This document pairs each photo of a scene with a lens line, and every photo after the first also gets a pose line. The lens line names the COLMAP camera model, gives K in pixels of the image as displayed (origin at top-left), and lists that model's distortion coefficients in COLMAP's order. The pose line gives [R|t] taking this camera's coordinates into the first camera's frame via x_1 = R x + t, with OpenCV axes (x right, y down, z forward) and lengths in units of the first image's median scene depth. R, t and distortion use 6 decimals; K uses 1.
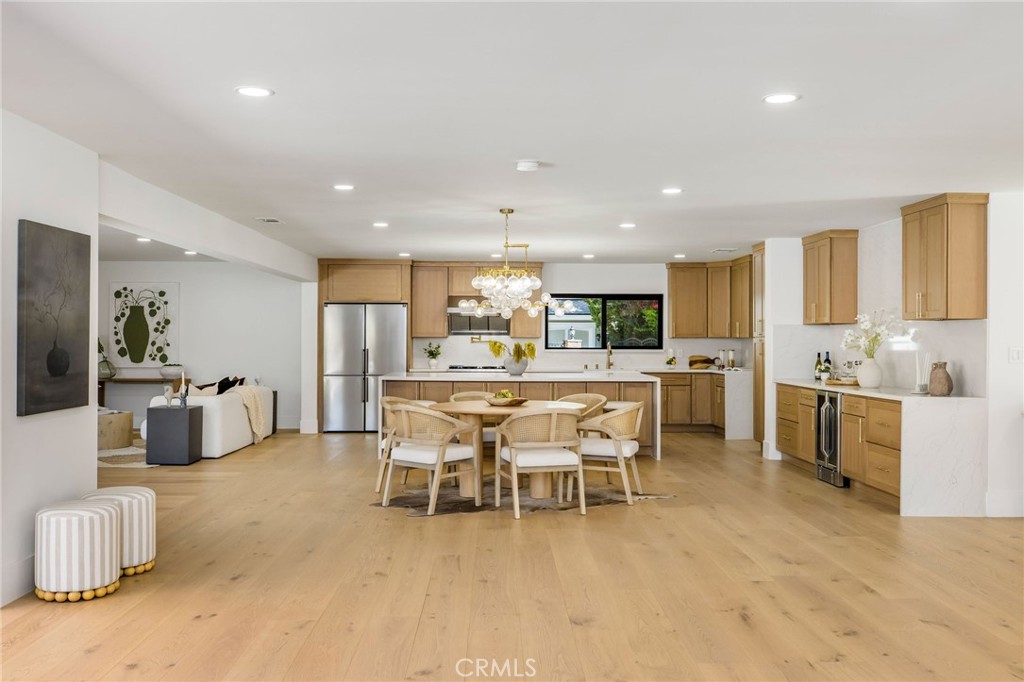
lens RADIAL K [[930.3, 0, 515.9], [0, 930.3, 331.3], [0, 0, 1]] dist [0.008954, -0.004071]
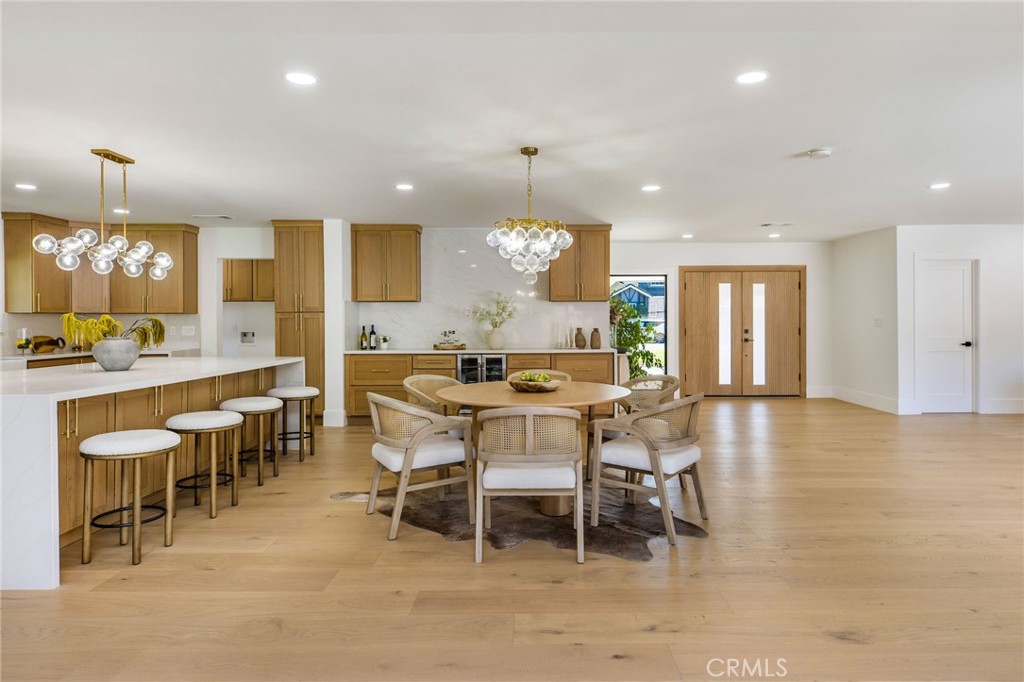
lens RADIAL K [[574.4, 0, 526.3], [0, 574.4, 318.2], [0, 0, 1]] dist [0.003875, 0.001056]
pose [[0.018781, -0.002619, 0.999820, -0.299880], [-0.006048, 0.999978, 0.002733, 0.007834], [-0.999805, -0.006099, 0.018765, 0.611688]]
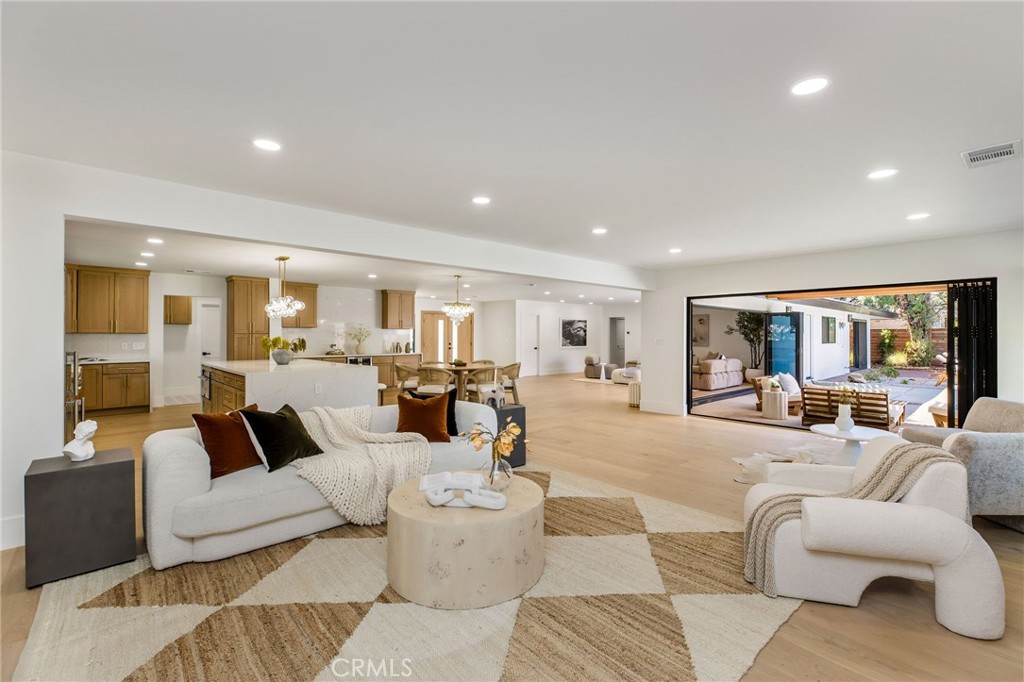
lens RADIAL K [[462.9, 0, 513.3], [0, 462.9, 334.8], [0, 0, 1]] dist [0.007343, 0.000712]
pose [[-0.654733, -0.000588, 0.755860, -0.559170], [-0.010013, 0.999919, -0.007895, 0.008756], [-0.755794, -0.012737, -0.654686, 0.985394]]
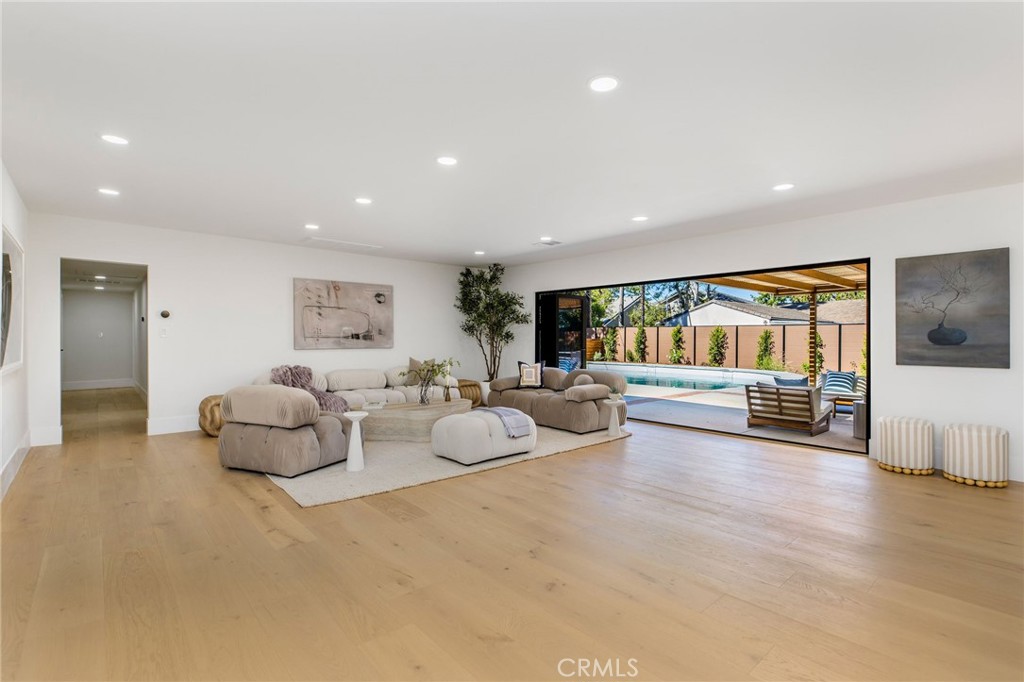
lens RADIAL K [[468.6, 0, 512.2], [0, 468.6, 336.2], [0, 0, 1]] dist [-0.001197, 0.000653]
pose [[-0.758856, -0.007972, -0.651209, 0.238576], [0.002012, 0.999892, -0.014585, 0.017261], [0.651255, -0.012378, -0.758758, 0.444682]]
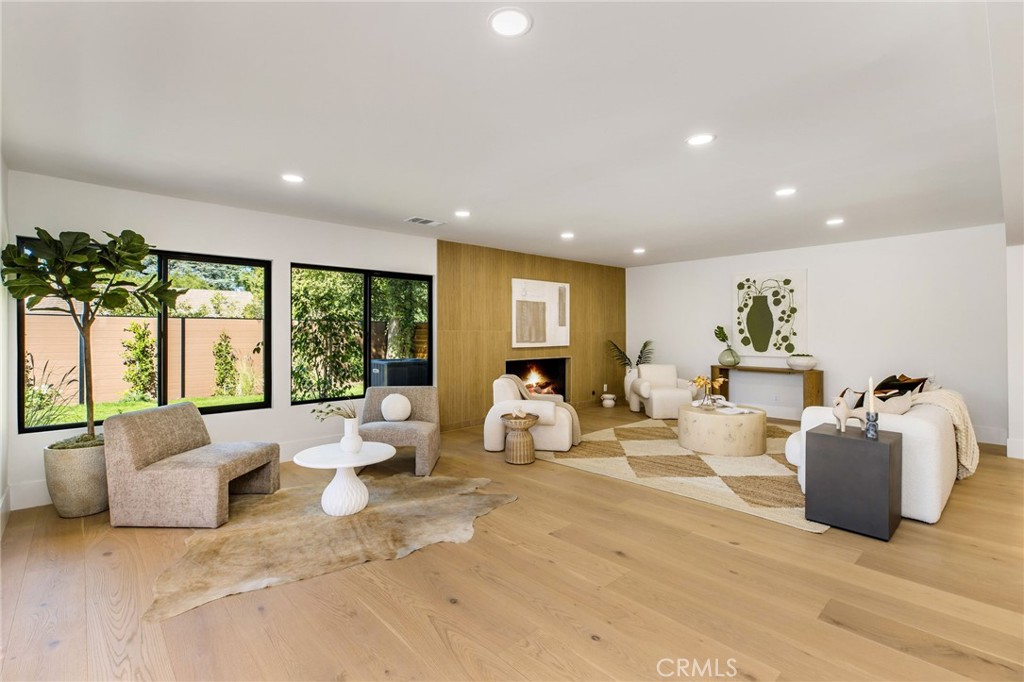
lens RADIAL K [[462.9, 0, 503.4], [0, 462.9, 333.8], [0, 0, 1]] dist [0.007343, 0.000712]
pose [[0.658194, -0.001816, -0.752846, -0.219559], [0.010806, 0.999917, 0.007035, 0.008054], [0.752771, -0.012765, 0.658159, 0.474905]]
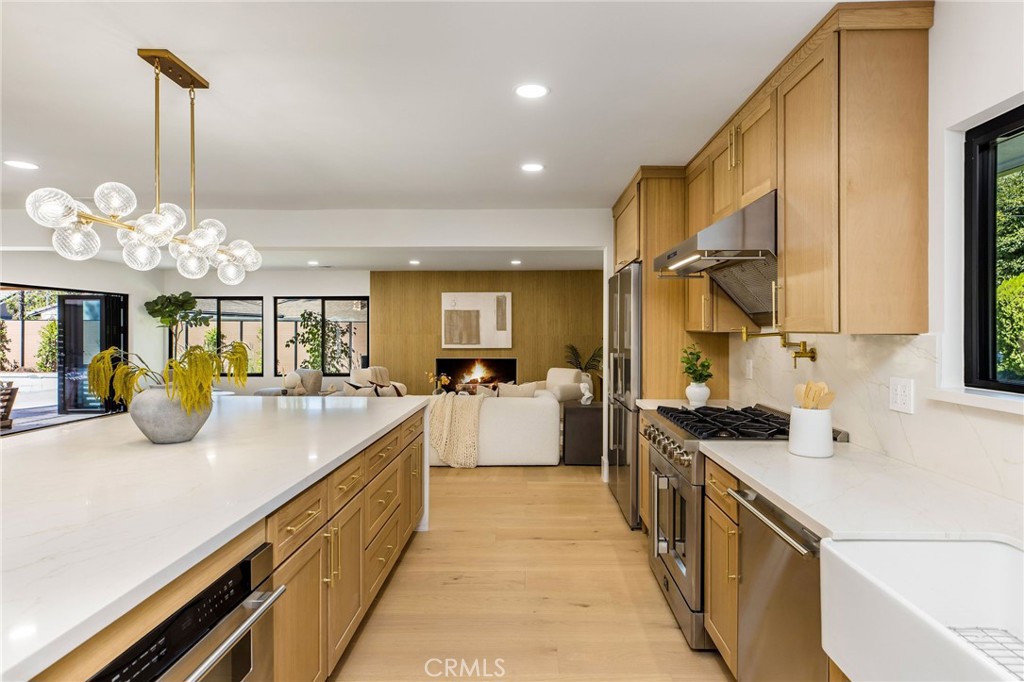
lens RADIAL K [[574.4, 0, 533.3], [0, 574.4, 329.5], [0, 0, 1]] dist [0.003875, 0.001056]
pose [[-0.022783, -0.004532, -0.999730, 0.187560], [0.008774, 0.999950, -0.004733, 0.006063], [0.999702, -0.008879, -0.022742, 0.966926]]
